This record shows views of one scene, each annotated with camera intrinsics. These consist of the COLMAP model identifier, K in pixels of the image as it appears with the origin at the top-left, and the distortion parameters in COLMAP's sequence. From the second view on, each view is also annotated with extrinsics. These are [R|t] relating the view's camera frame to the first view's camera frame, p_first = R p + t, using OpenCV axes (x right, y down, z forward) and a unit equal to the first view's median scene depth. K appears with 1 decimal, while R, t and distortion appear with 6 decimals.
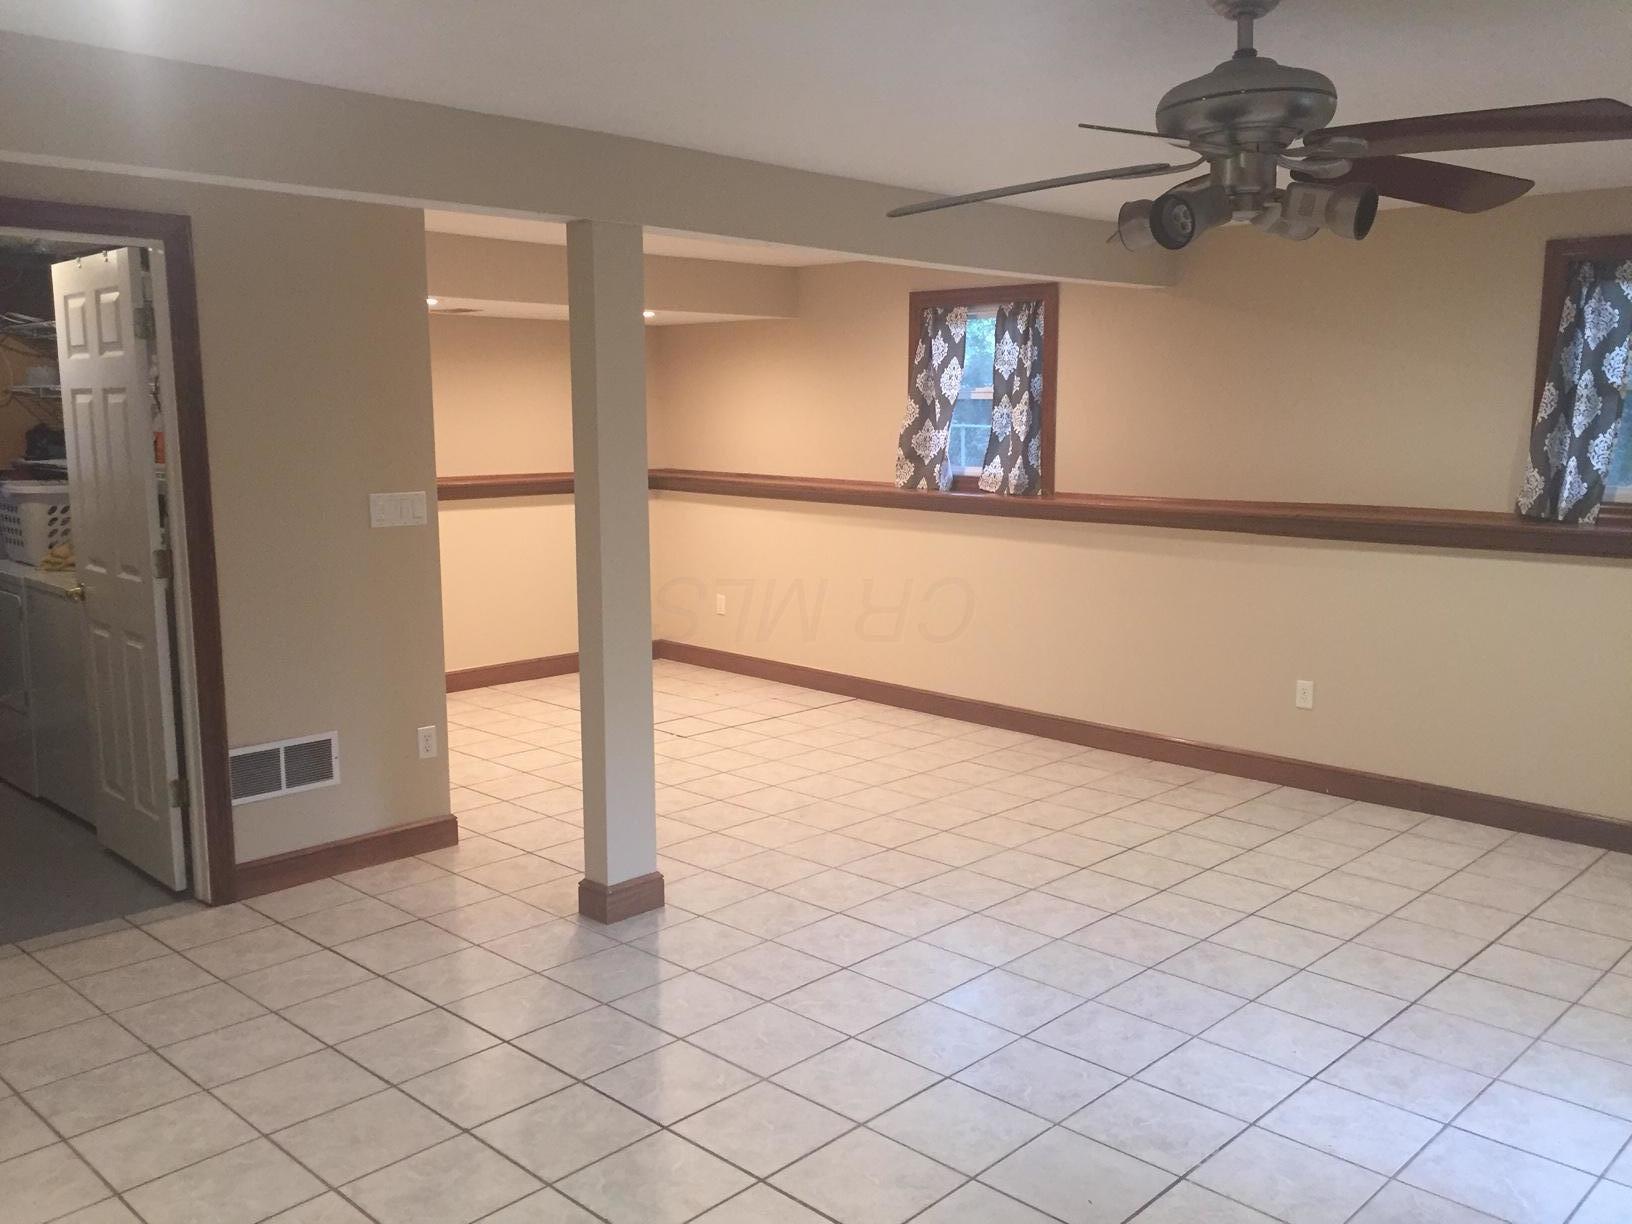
lens RADIAL K [[1392.9, 0, 824.4], [0, 1392.9, 609.1], [0, 0, 1]] dist [0.045444, -0.069535]
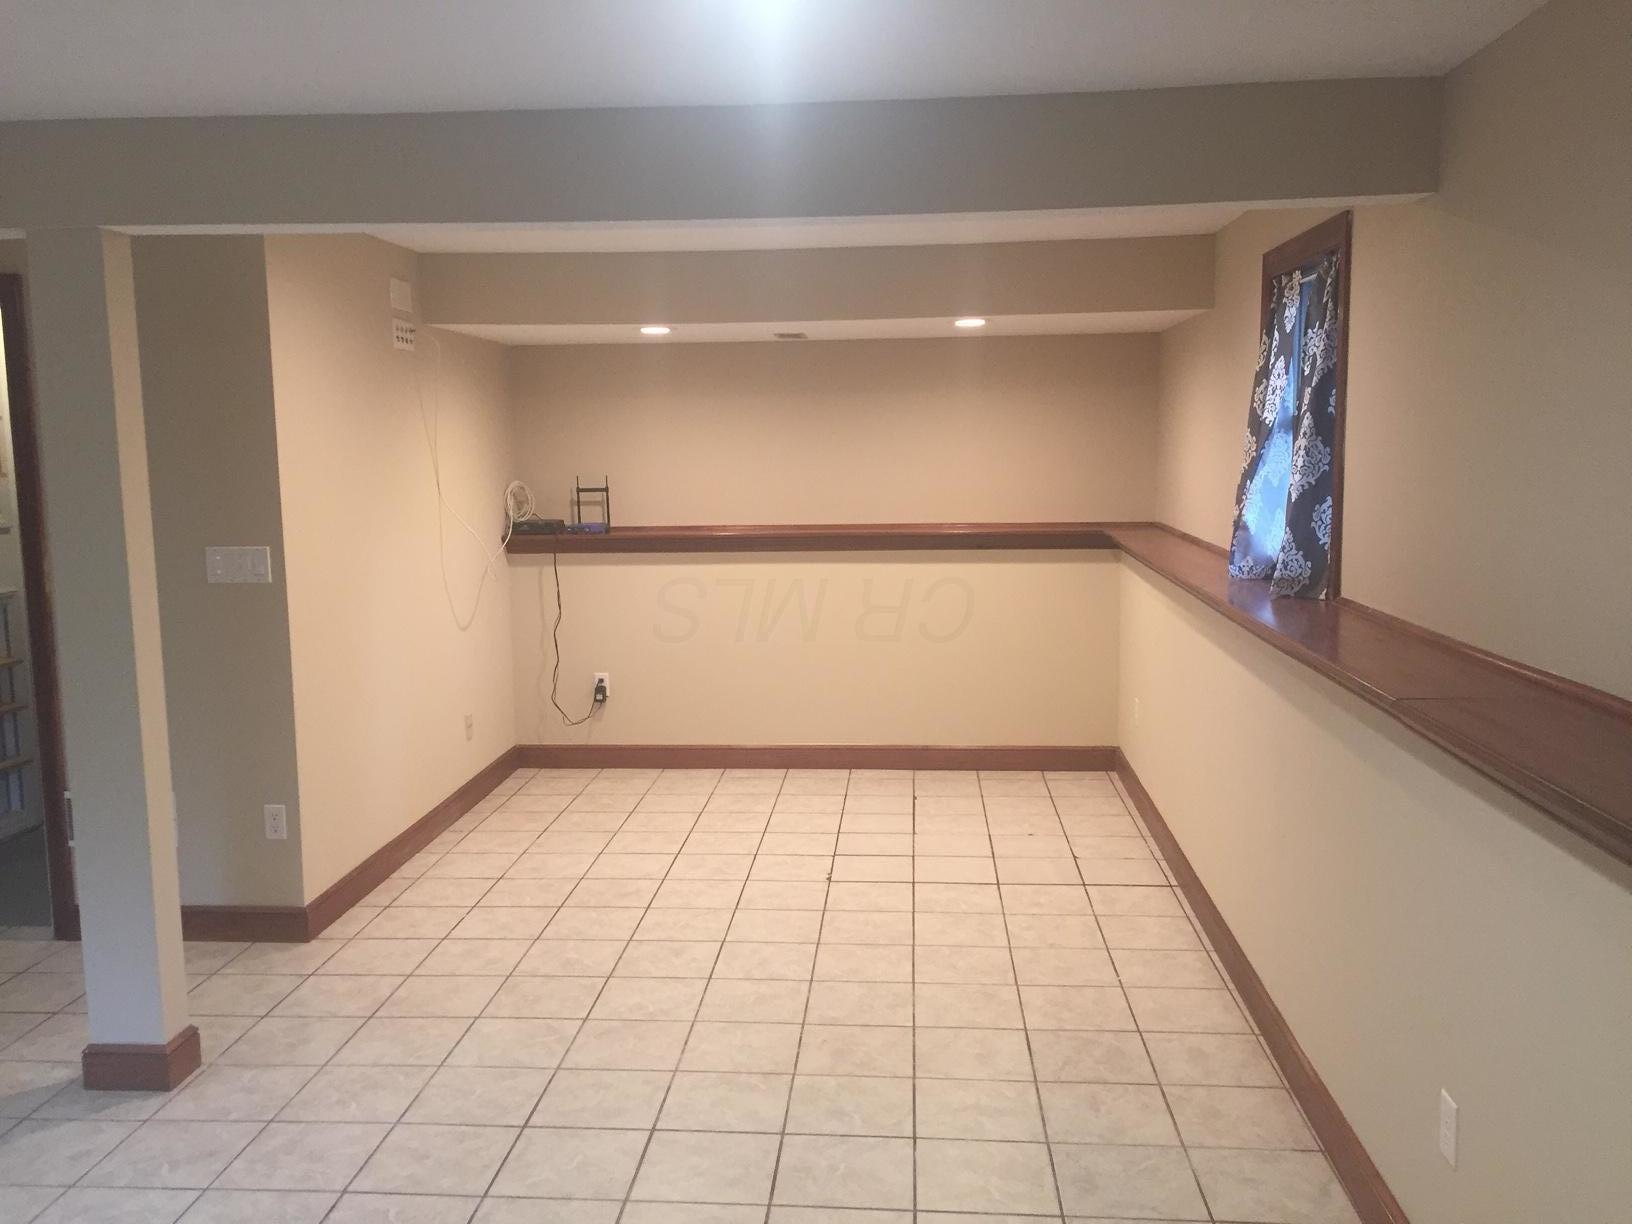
lens RADIAL K [[1390.6, 0, 814.3], [0, 1390.6, 621.9], [0, 0, 1]] dist [0.049735, -0.002036]
pose [[0.633391, 0.091560, -0.768396, 0.529231], [-0.098651, 0.994427, 0.037176, -0.086649], [0.767518, 0.052256, 0.638894, 0.574517]]
